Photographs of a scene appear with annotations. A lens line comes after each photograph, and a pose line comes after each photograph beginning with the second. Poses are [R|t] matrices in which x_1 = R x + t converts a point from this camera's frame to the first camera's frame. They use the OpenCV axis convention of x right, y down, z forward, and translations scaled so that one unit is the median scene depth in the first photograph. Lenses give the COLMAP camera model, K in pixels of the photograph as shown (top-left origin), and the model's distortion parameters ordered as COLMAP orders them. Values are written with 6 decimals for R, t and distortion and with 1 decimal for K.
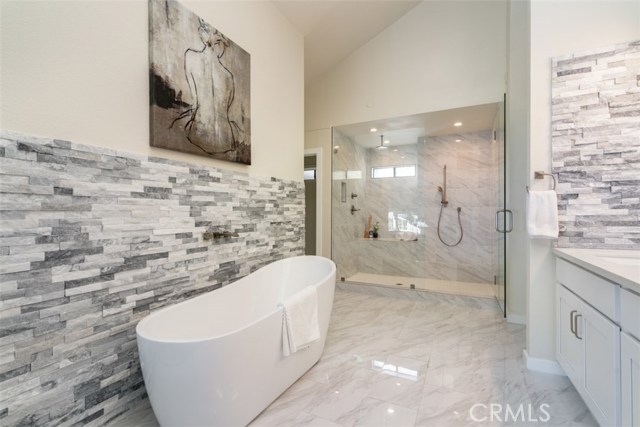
lens RADIAL K [[294.5, 0, 325.2], [0, 294.5, 210.8], [0, 0, 1]] dist [0.003557, 0.000391]
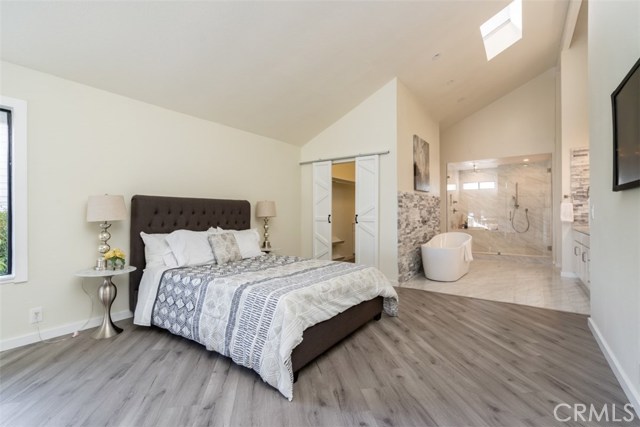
lens RADIAL K [[294.5, 0, 325.2], [0, 294.5, 210.8], [0, 0, 1]] dist [0.003557, 0.000391]
pose [[0.987965, -0.006004, -0.154560, -0.607461], [0.006038, 0.999982, -0.000254, -0.010344], [0.154558, -0.000683, 0.987983, -1.208739]]
